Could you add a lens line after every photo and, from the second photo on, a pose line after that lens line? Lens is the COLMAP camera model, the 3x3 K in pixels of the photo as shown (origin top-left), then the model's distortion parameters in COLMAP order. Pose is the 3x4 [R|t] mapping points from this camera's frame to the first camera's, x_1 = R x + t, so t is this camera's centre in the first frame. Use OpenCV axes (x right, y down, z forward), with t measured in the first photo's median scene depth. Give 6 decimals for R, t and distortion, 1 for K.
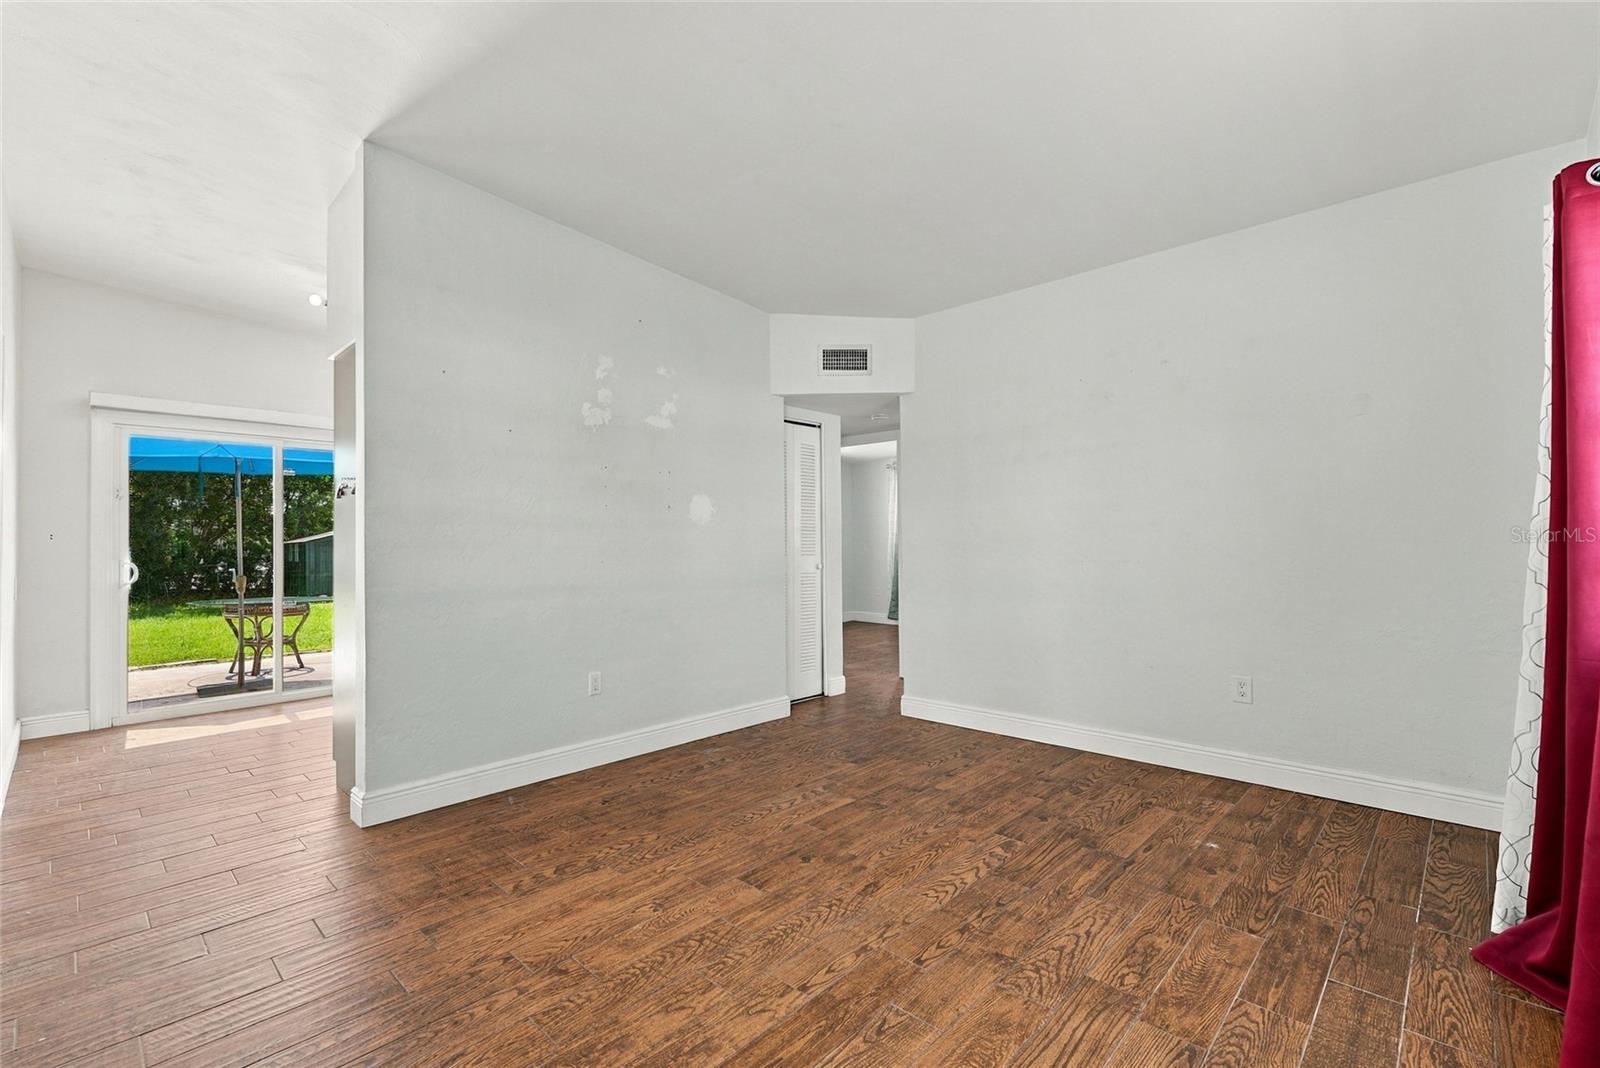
lens RADIAL K [[710.7, 0, 800.0], [0, 710.7, 534.0], [0, 0, 1]] dist [0.001214, 0.000059]
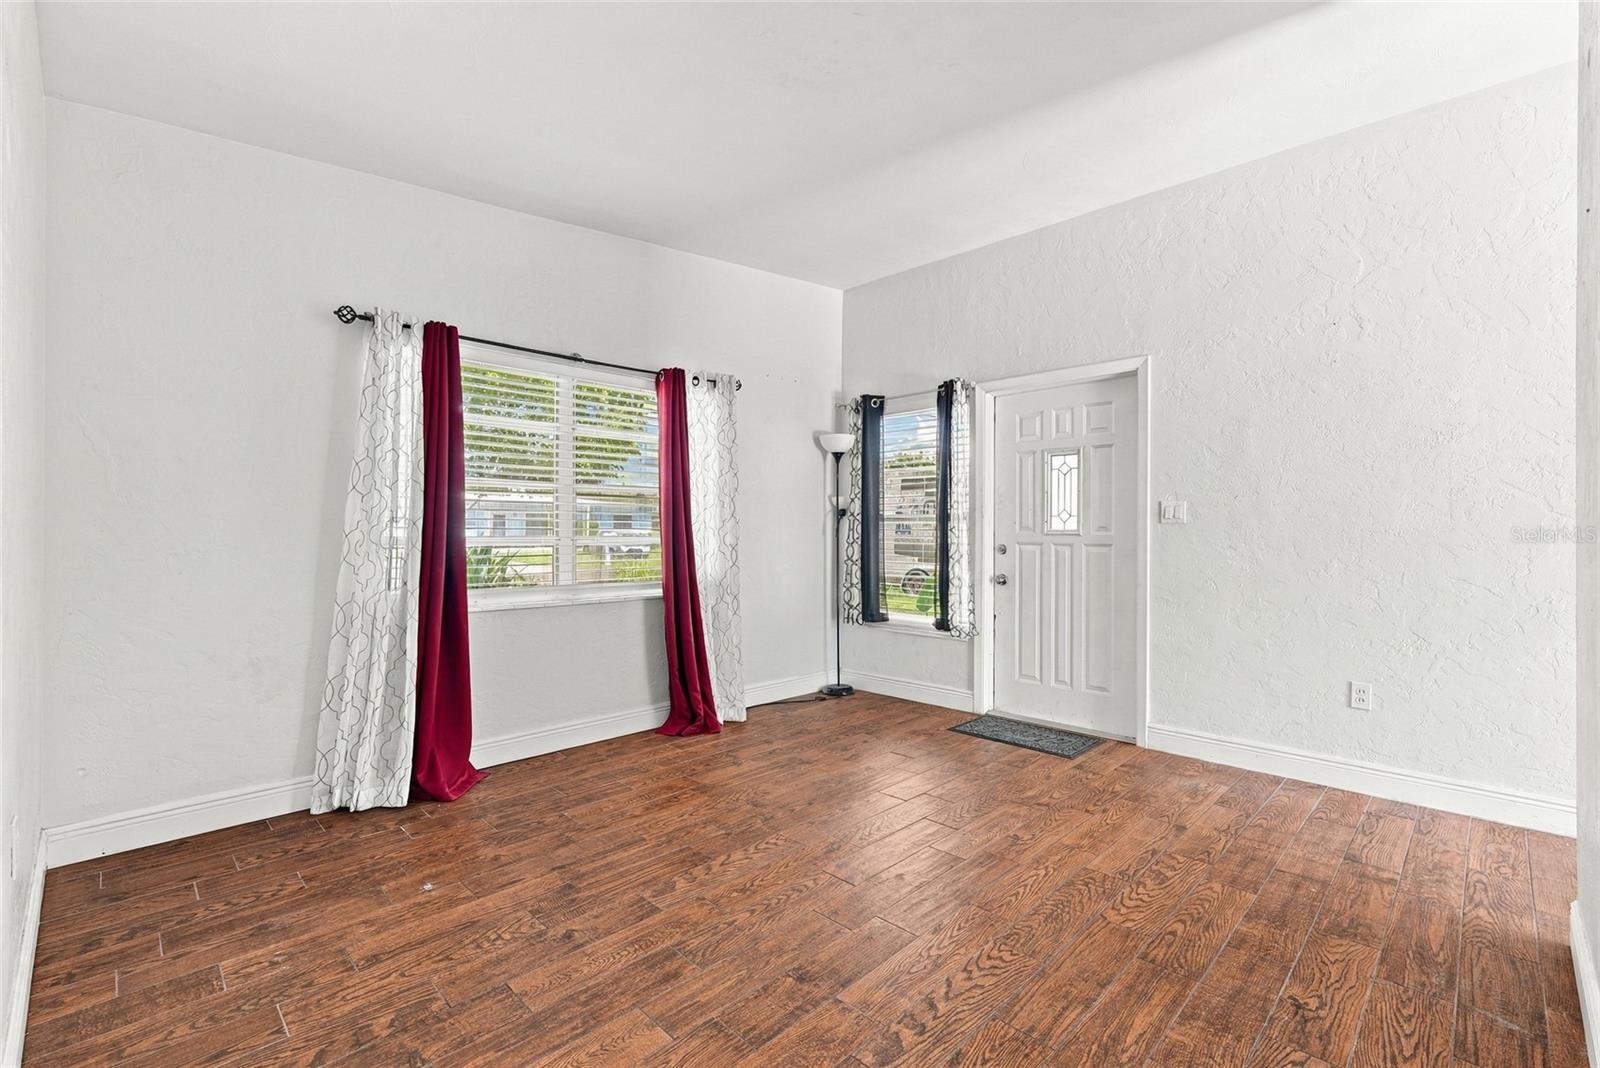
lens RADIAL K [[698.2, 0, 800.0], [0, 698.2, 534.0], [0, 0, 1]] dist [0.001415, 0.000237]
pose [[-0.999649, 0.009134, 0.024881, 0.097284], [0.008955, 0.999933, -0.007313, 0.019812], [-0.024946, -0.007087, -0.999664, 1.672917]]
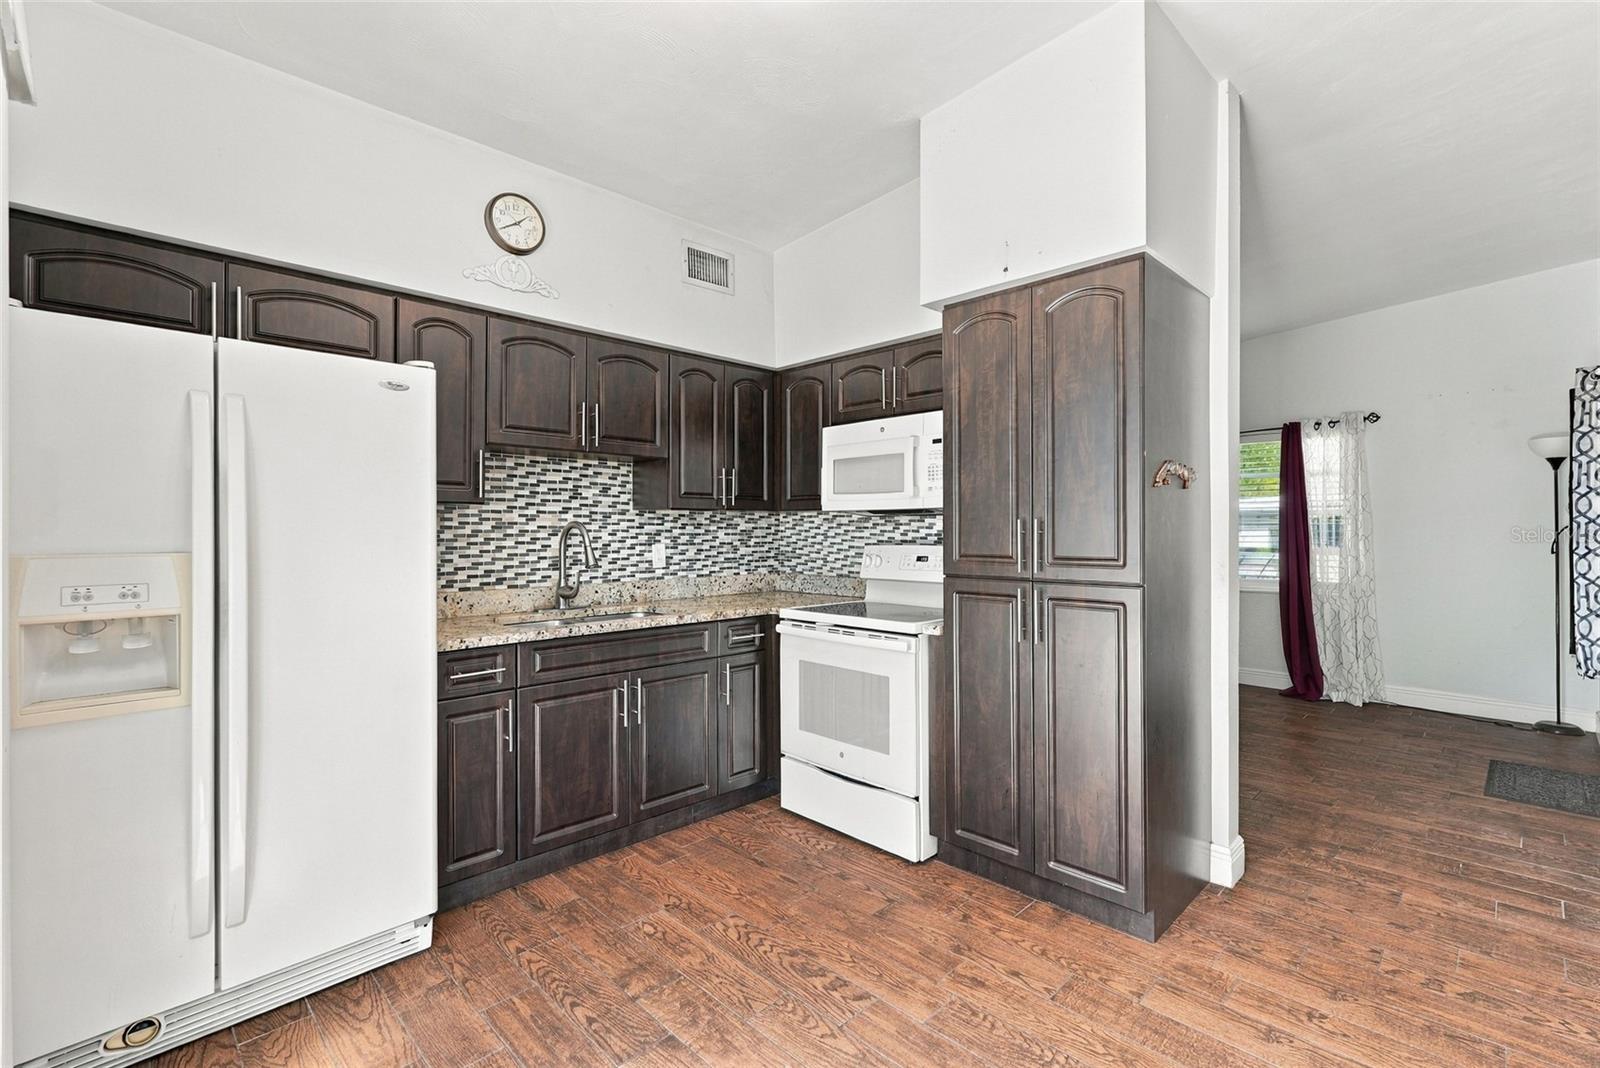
lens RADIAL K [[710.7, 0, 800.0], [0, 710.7, 534.0], [0, 0, 1]] dist [0.001214, 0.000059]
pose [[0.043312, 0.006823, 0.999038, -1.541081], [-0.003773, 0.999971, -0.006666, -0.007380], [-0.999054, -0.003481, 0.043336, 1.512811]]
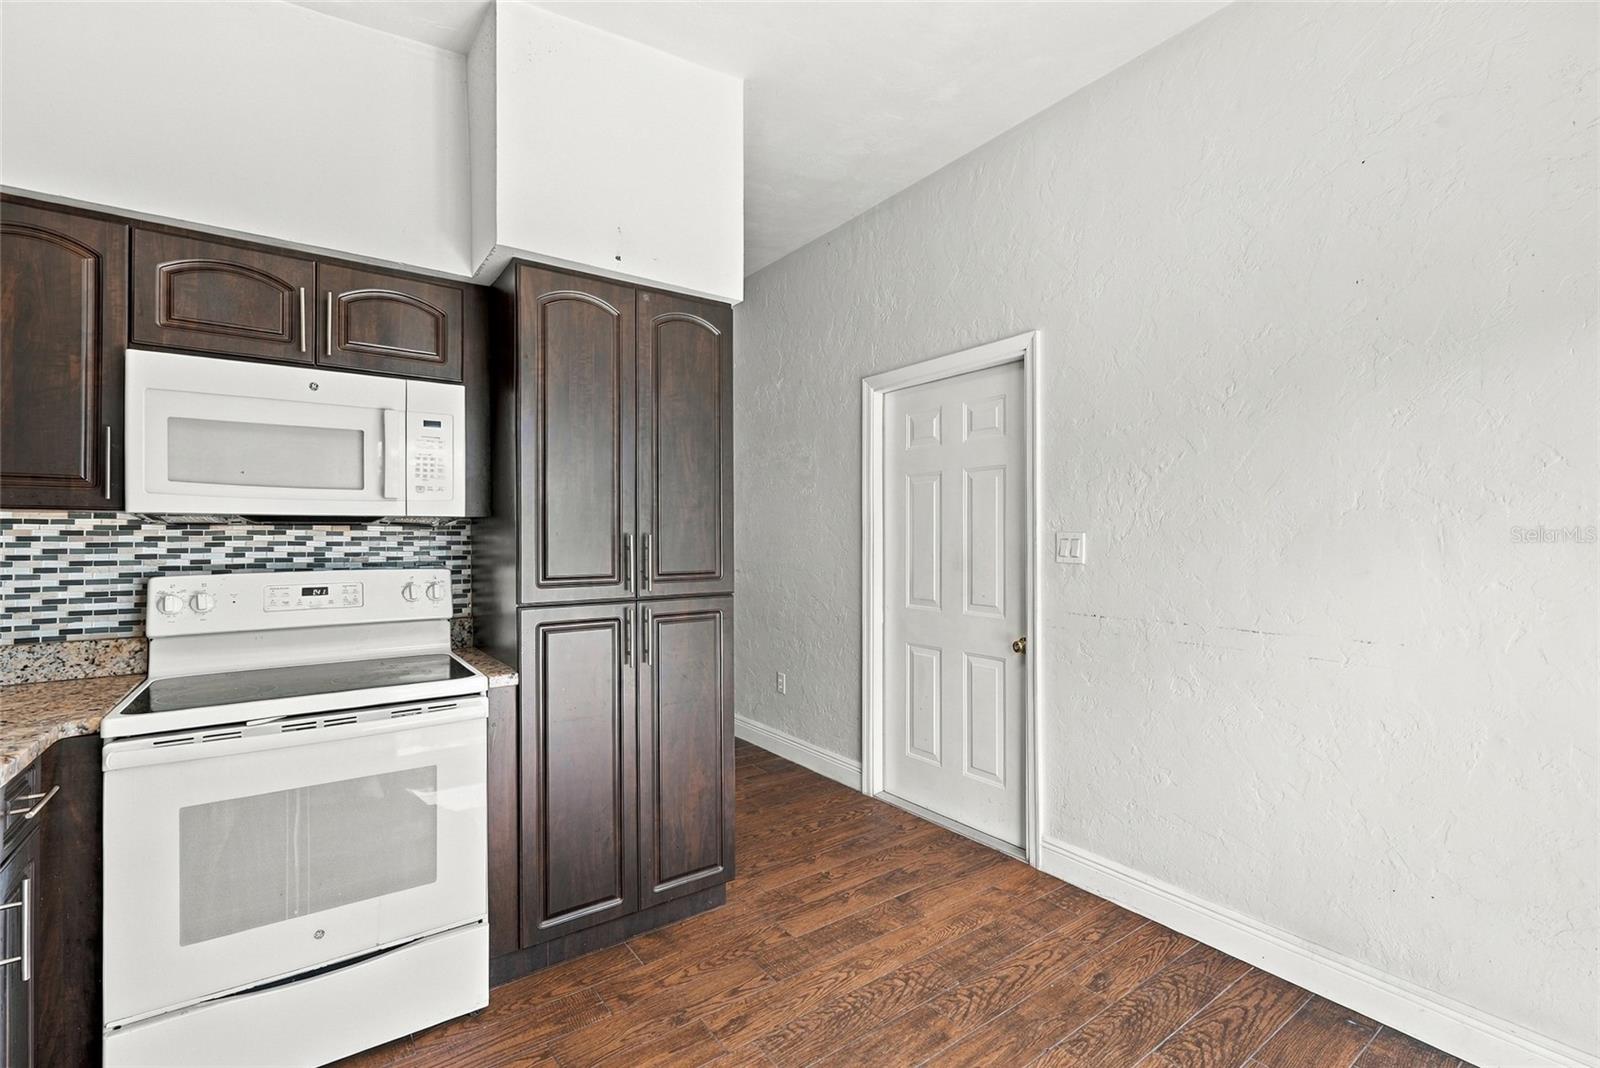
lens RADIAL K [[710.7, 0, 800.0], [0, 710.7, 534.0], [0, 0, 1]] dist [0.001214, 0.000059]
pose [[-0.981467, 0.017194, 0.190859, -1.028313], [0.014732, 0.999789, -0.014309, -0.018340], [-0.191064, -0.011232, -0.981513, 2.013074]]
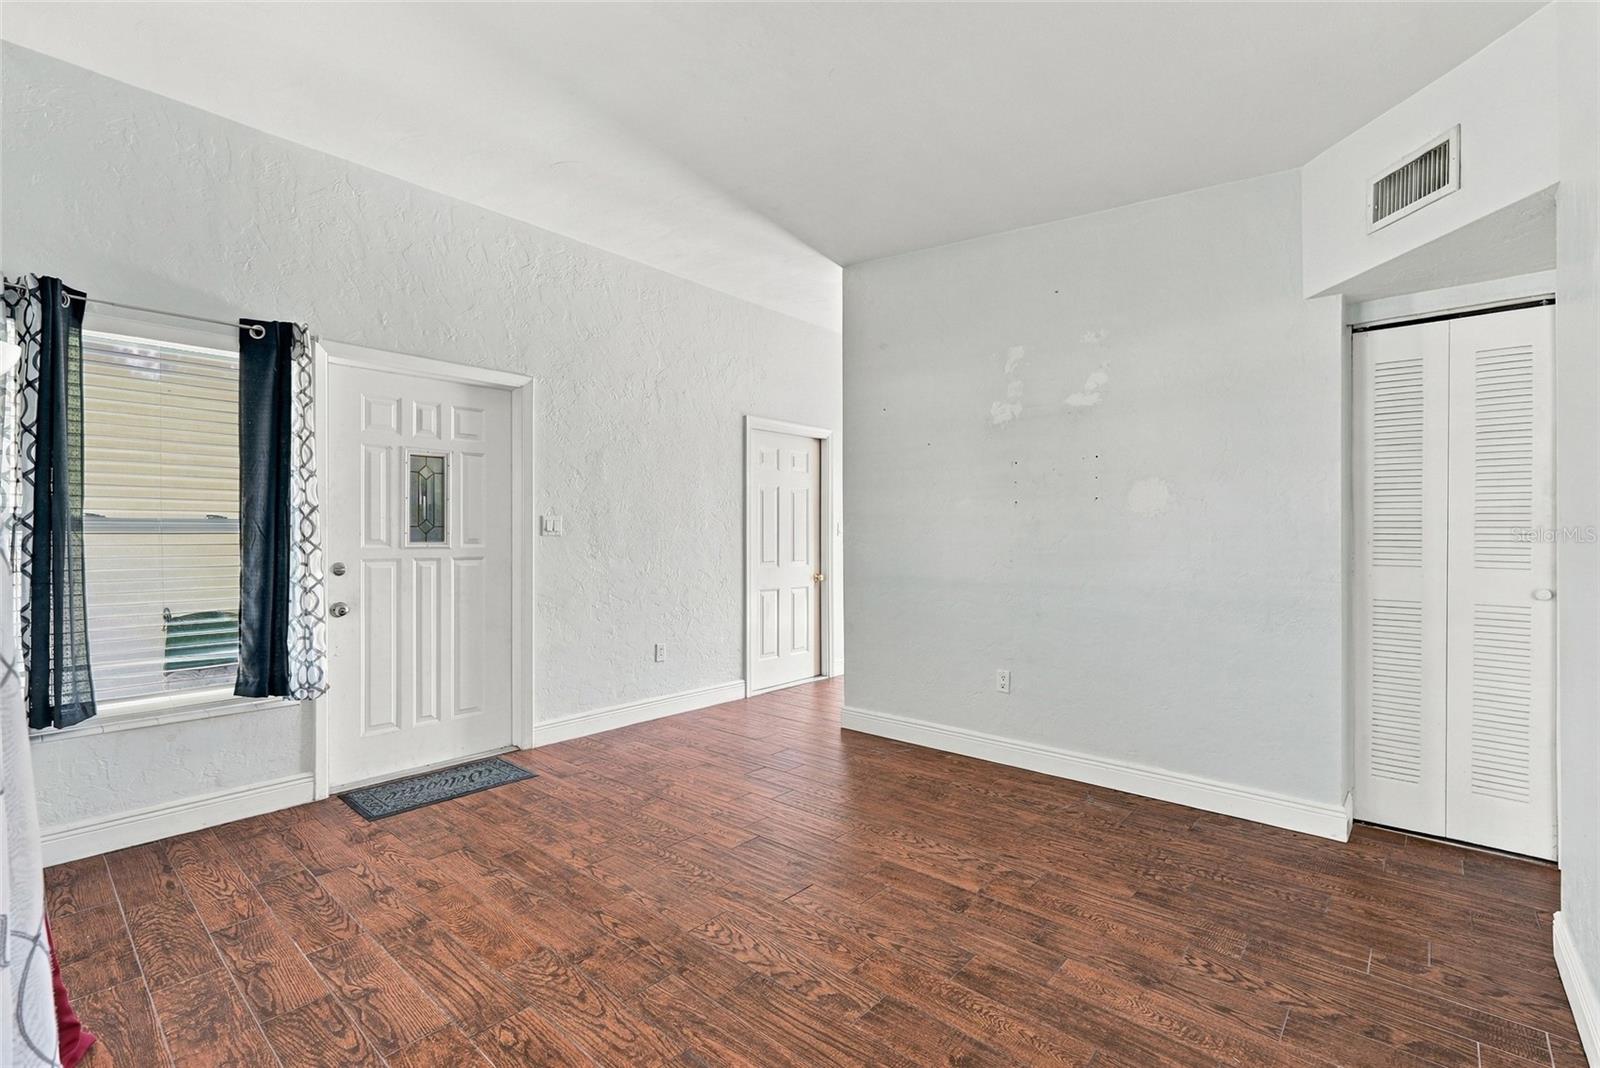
lens RADIAL K [[710.7, 0, 800.0], [0, 710.7, 534.0], [0, 0, 1]] dist [0.001214, 0.000059]
pose [[0.031282, 0.006858, -0.999487, 0.878853], [0.013729, 0.999879, 0.007290, -0.009187], [0.999416, -0.013950, 0.031184, 0.864069]]
